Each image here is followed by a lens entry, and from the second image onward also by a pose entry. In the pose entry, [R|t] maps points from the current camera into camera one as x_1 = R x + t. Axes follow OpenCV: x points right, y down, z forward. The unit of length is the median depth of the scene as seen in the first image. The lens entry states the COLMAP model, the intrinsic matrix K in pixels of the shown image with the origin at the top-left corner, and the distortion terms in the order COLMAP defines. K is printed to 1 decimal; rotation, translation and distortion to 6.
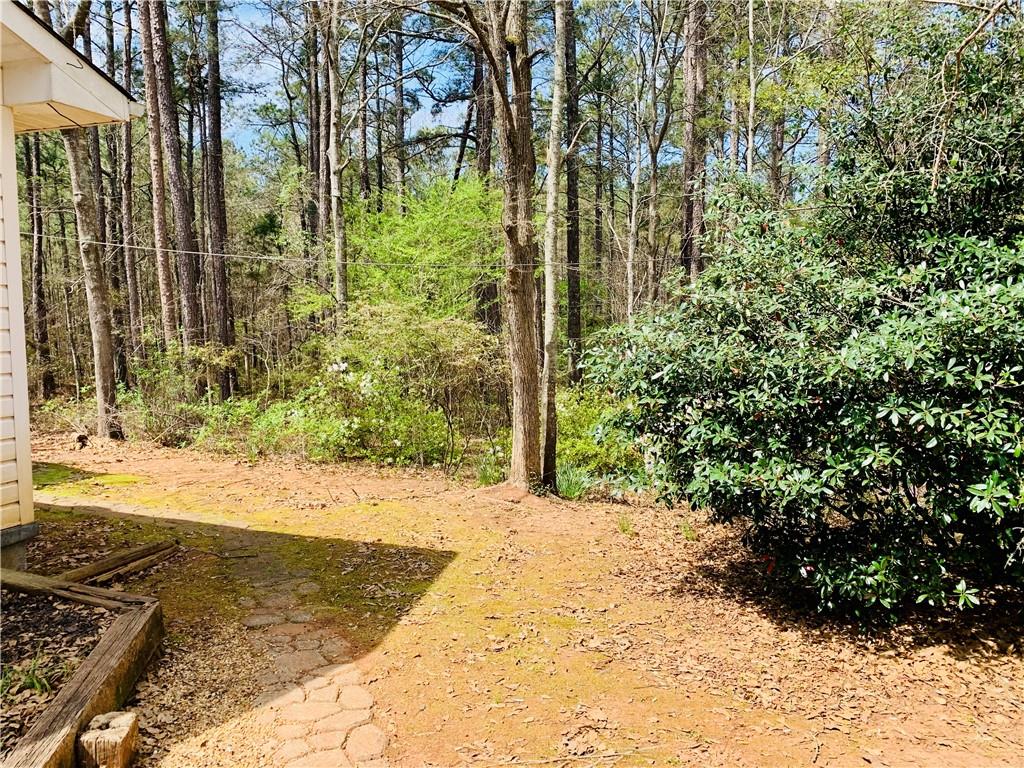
lens RADIAL K [[781.9, 0, 501.1], [0, 781.9, 388.9], [0, 0, 1]] dist [0.010368, -0.009520]
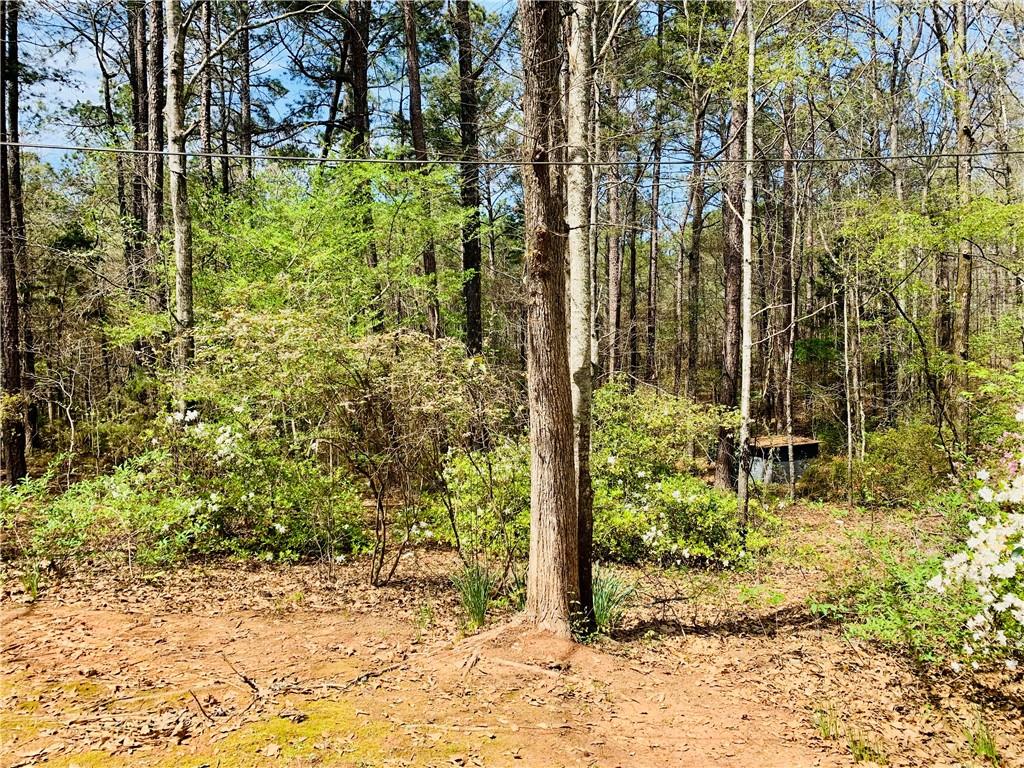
lens RADIAL K [[781.9, 0, 501.1], [0, 781.9, 388.9], [0, 0, 1]] dist [0.010368, -0.009520]
pose [[0.979857, -0.014882, 0.199146, -0.069176], [0.025298, 0.998436, -0.049863, -0.010133], [-0.198093, 0.053897, 0.978700, 0.267471]]
